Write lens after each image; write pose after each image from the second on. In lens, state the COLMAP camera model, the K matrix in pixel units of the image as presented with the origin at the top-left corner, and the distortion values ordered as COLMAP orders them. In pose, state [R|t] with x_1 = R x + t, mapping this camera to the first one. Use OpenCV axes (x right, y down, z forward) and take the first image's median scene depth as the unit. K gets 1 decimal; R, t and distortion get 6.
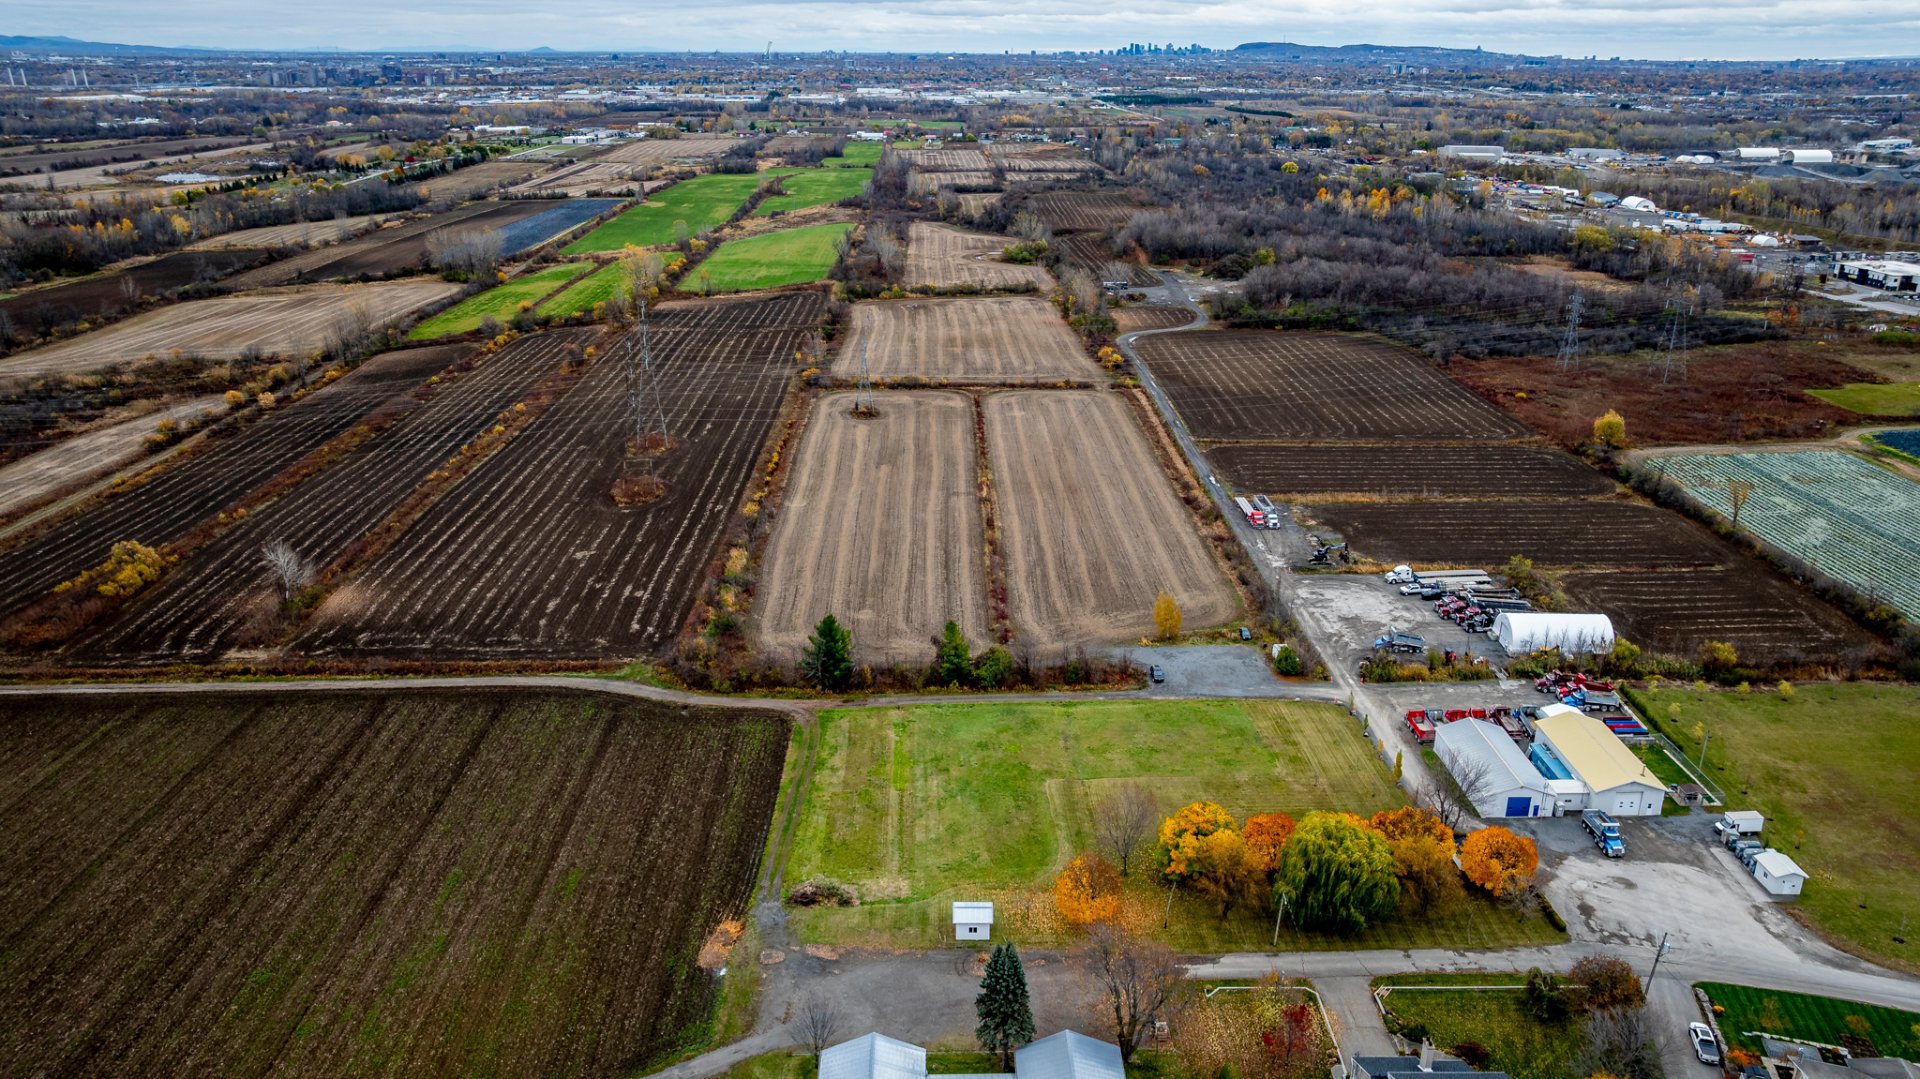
lens RADIAL K [[1341.2, 0, 960.0], [0, 1341.2, 539.5], [0, 0, 1]] dist [-0.035732, 0.028893]
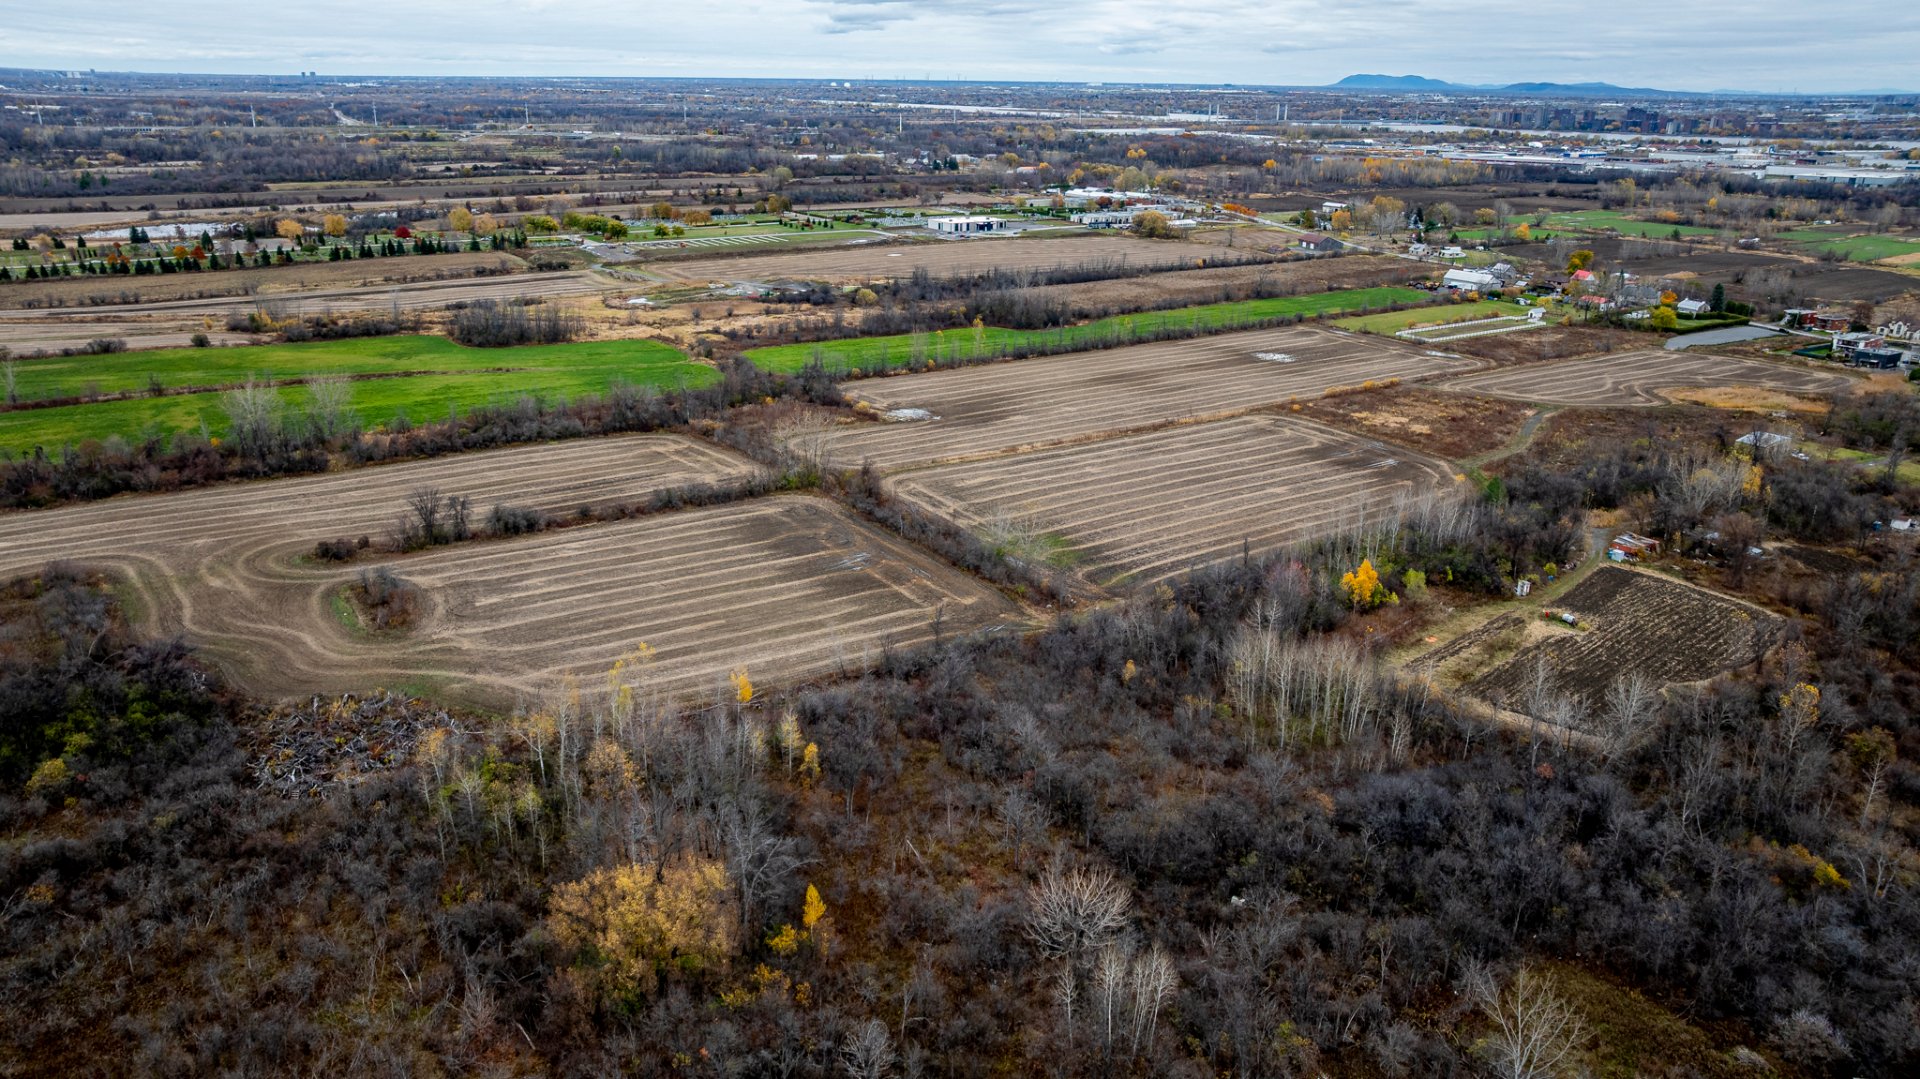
lens RADIAL K [[1341.2, 0, 960.0], [0, 1341.2, 539.5], [0, 0, 1]] dist [-0.035732, 0.028893]
pose [[0.537386, 0.276267, -0.796802, 0.530639], [-0.299483, 0.945754, 0.125932, -0.630493], [0.788369, 0.170955, 0.590972, 1.768857]]
